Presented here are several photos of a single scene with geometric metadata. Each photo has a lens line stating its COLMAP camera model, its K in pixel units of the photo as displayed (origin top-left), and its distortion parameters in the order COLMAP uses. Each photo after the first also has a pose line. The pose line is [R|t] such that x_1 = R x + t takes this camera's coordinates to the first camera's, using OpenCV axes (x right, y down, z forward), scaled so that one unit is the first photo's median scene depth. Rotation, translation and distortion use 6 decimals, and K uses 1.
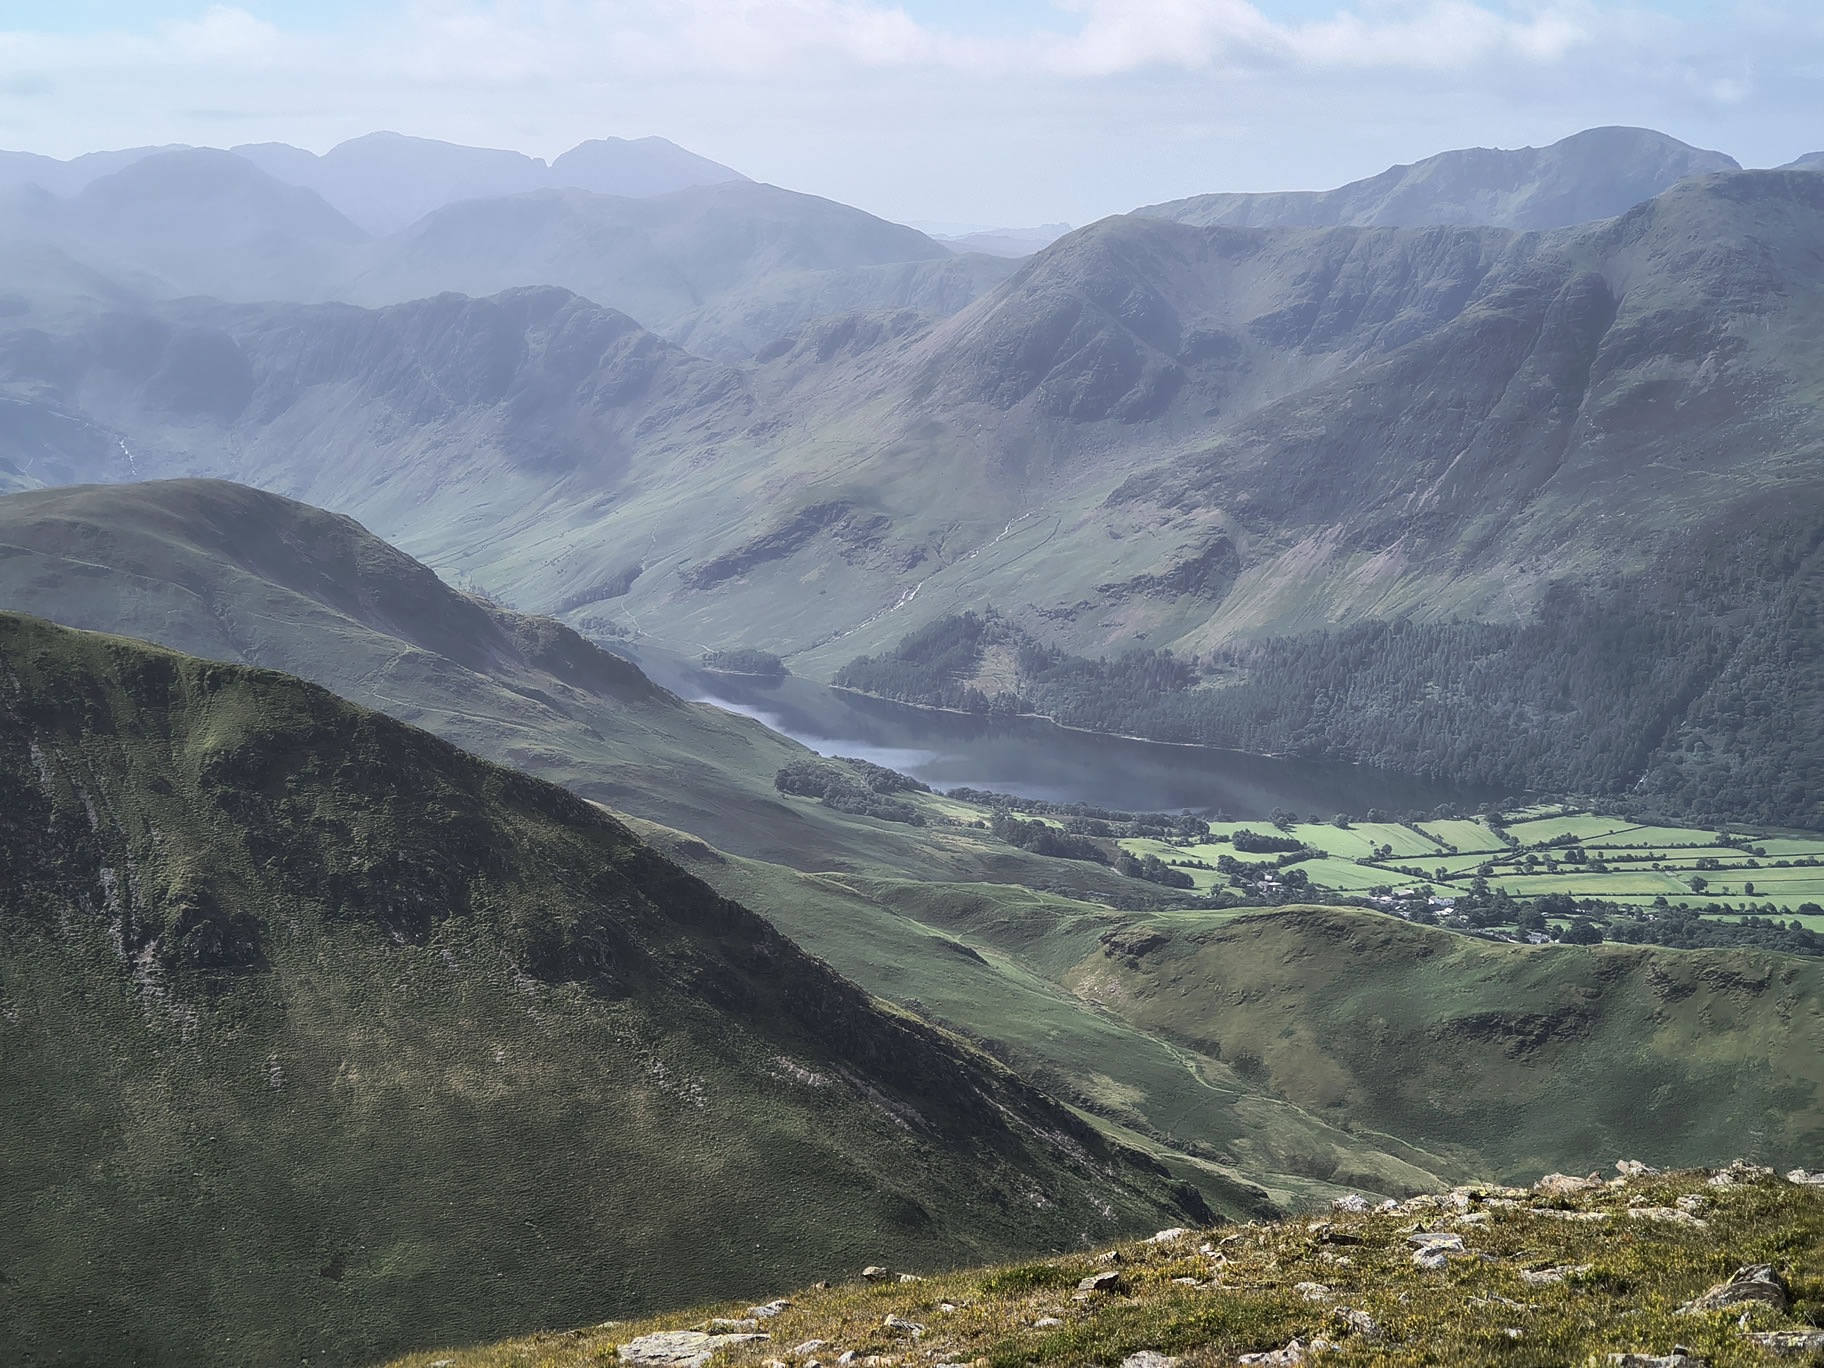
lens RADIAL K [[3544.9, 0, 907.8], [0, 3544.9, 681.3], [0, 0, 1]] dist [0.268654, 0.000000]
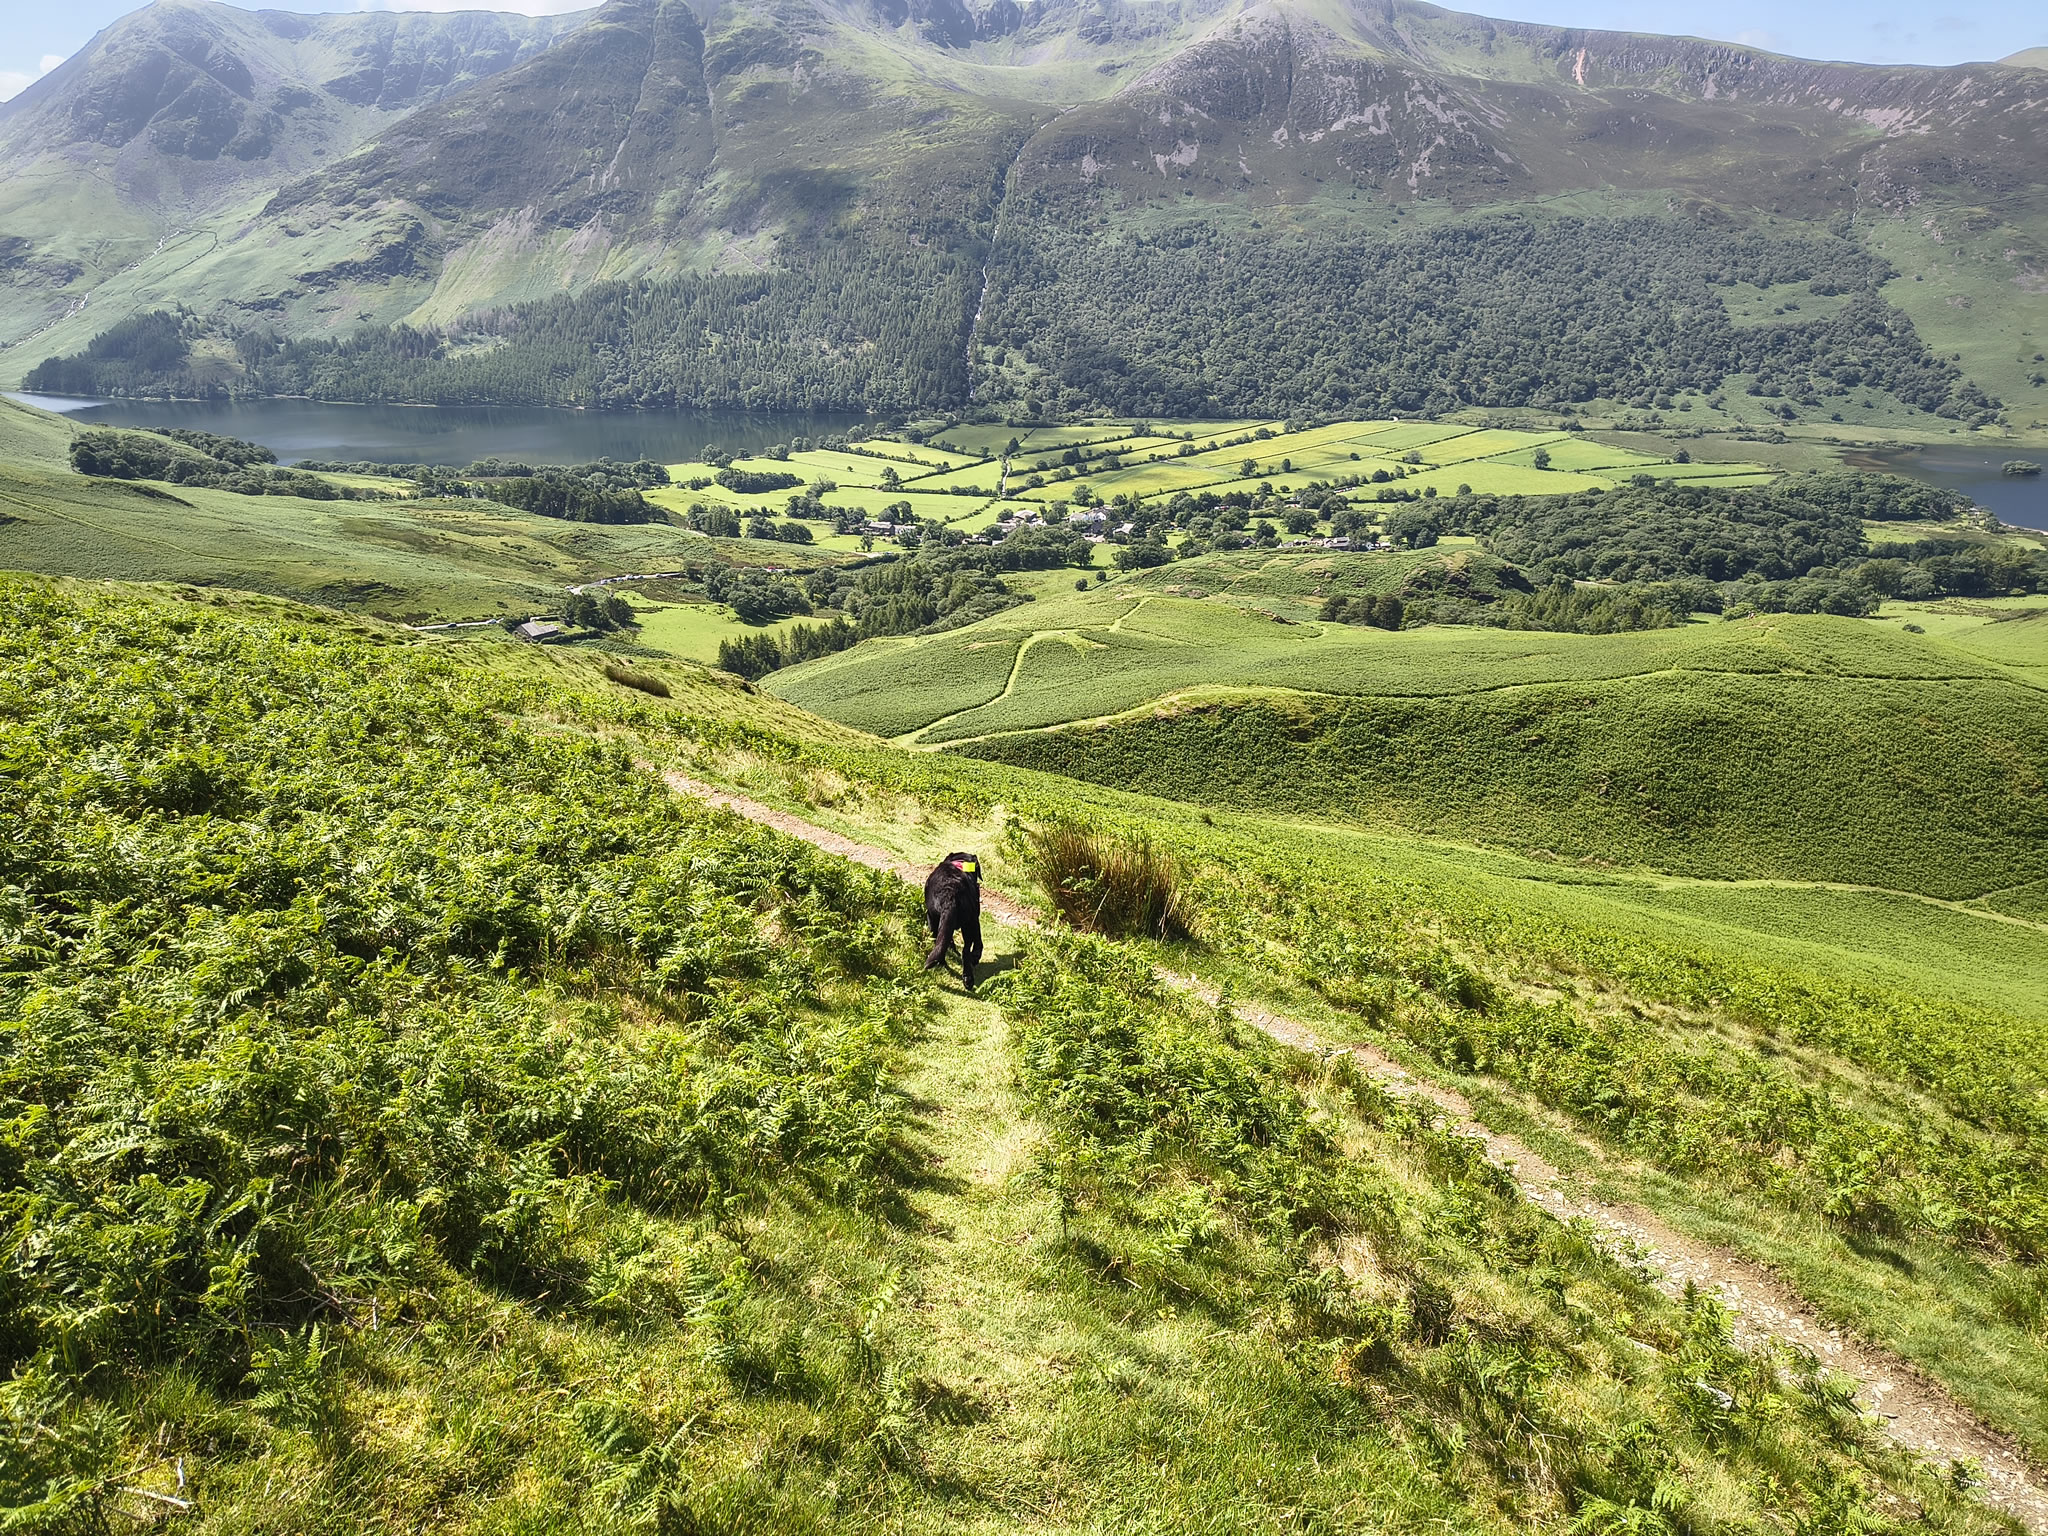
lens RADIAL K [[1412.0, 0, 1017.5], [0, 1412.0, 753.0], [0, 0, 1]] dist [0.039204, -0.038462]
pose [[0.807175, -0.213497, 0.550352, -0.037687], [0.082632, 0.963992, 0.252767, 0.020929], [-0.584500, -0.158551, 0.795752, 0.514951]]
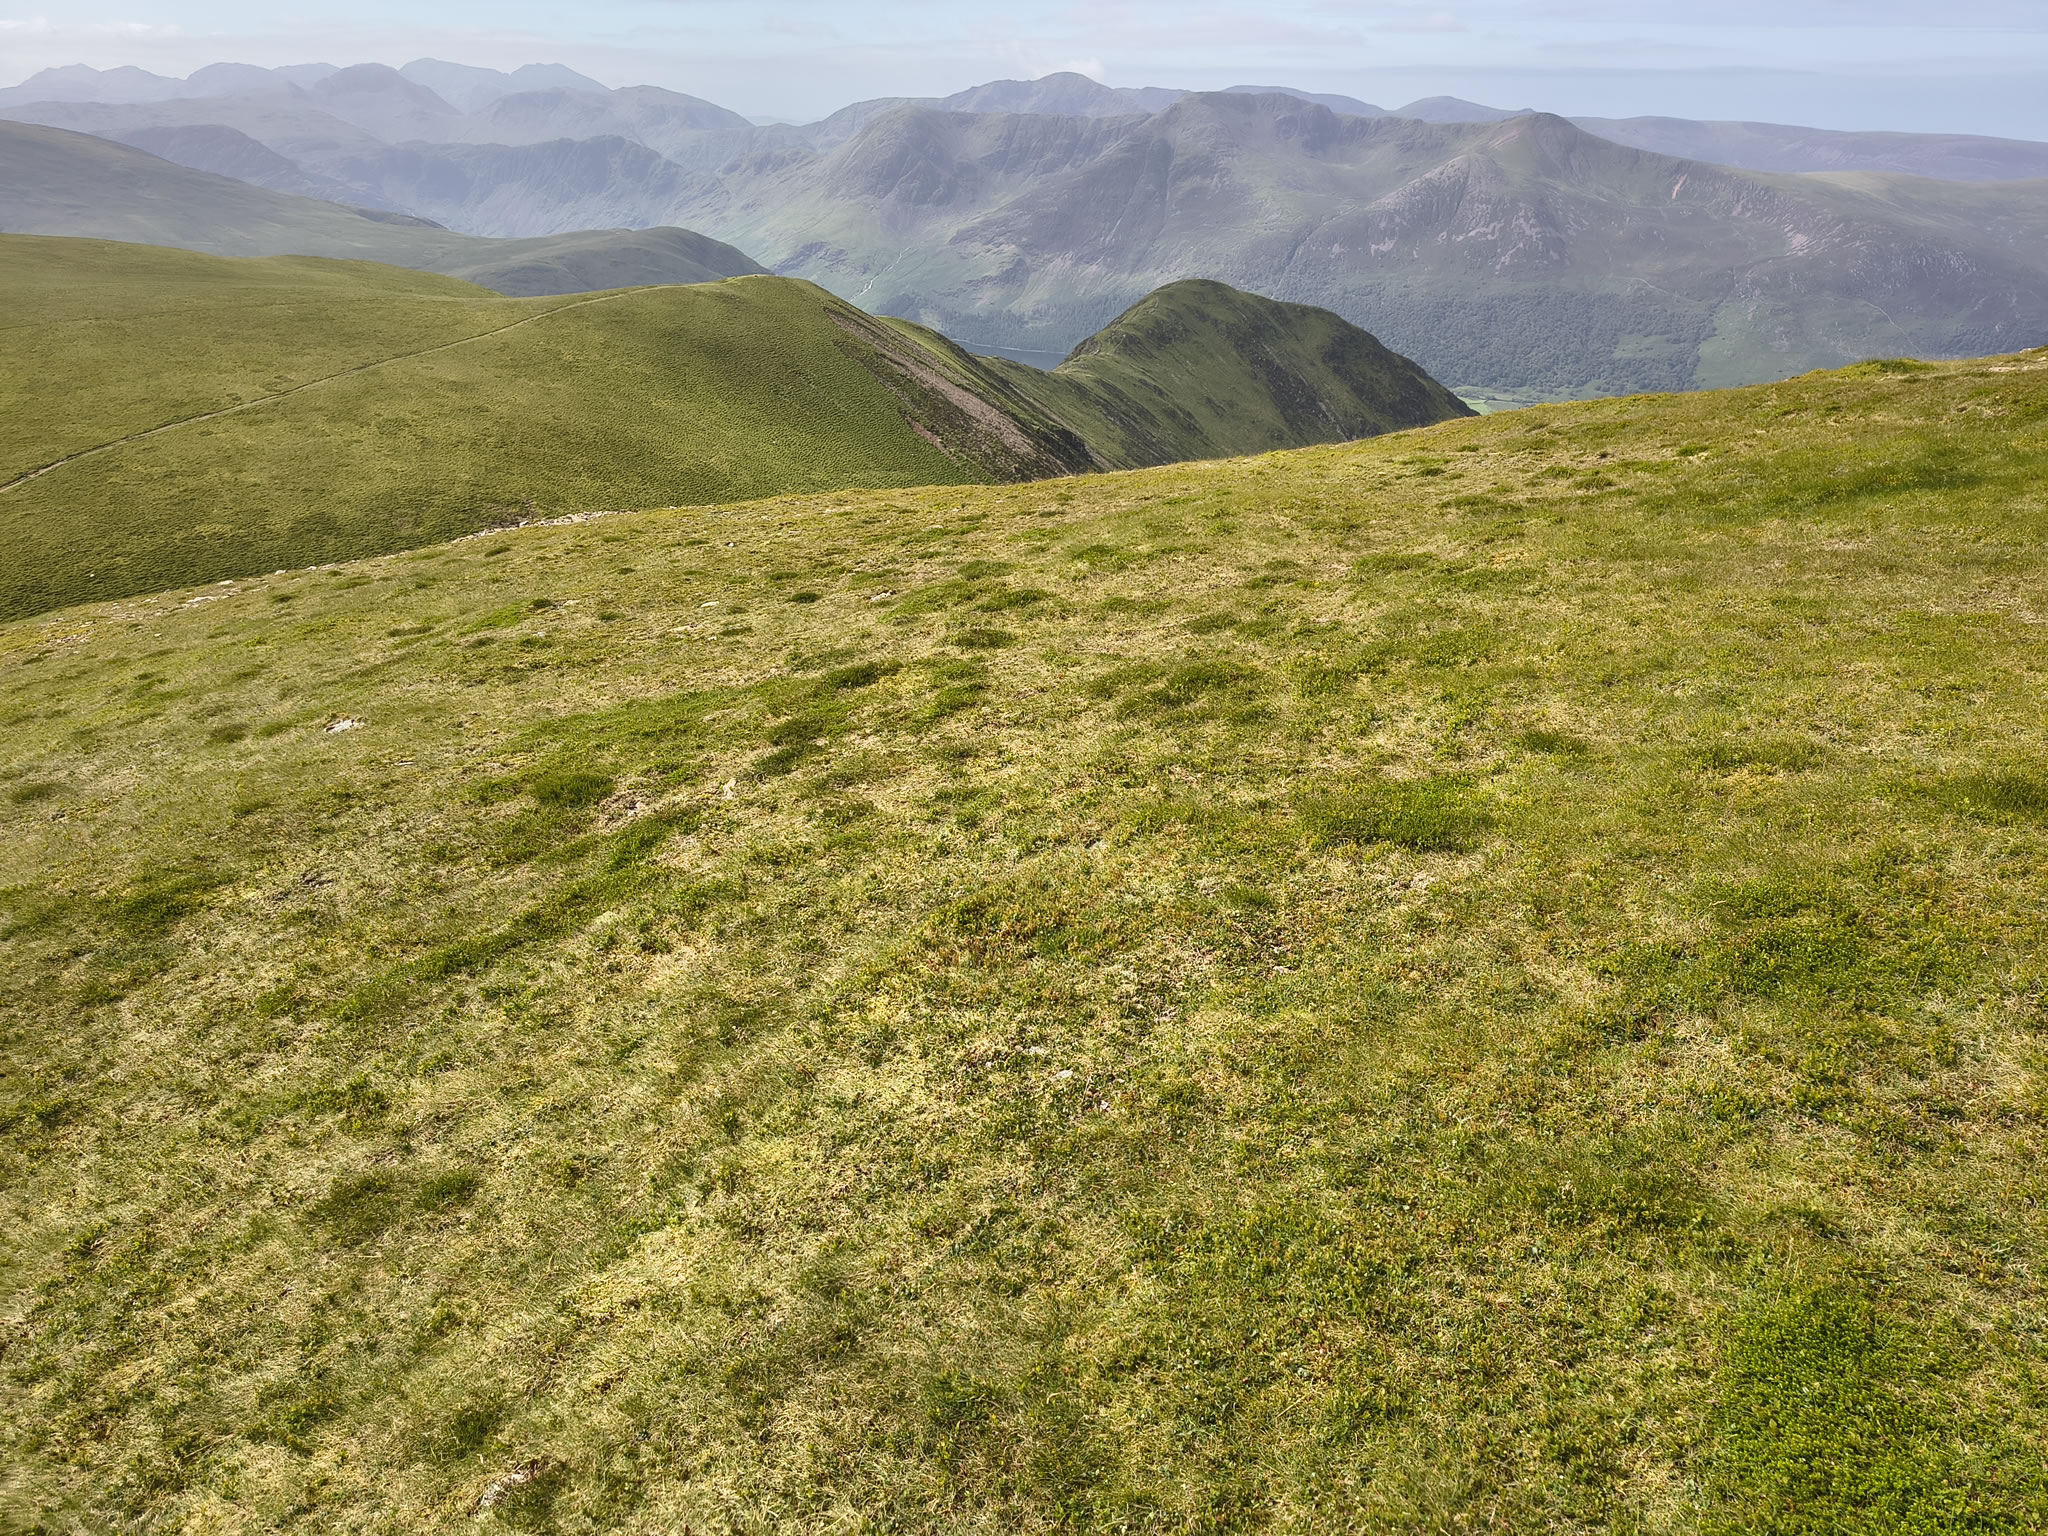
lens RADIAL K [[1412.0, 0, 1045.5], [0, 1412.0, 775.8], [0, 0, 1]] dist [0.039204, -0.038462]
pose [[0.957147, -0.103429, 0.270502, -0.179039], [0.017362, 0.952864, 0.302901, 0.001312], [-0.289081, -0.285225, 0.913827, 0.055217]]
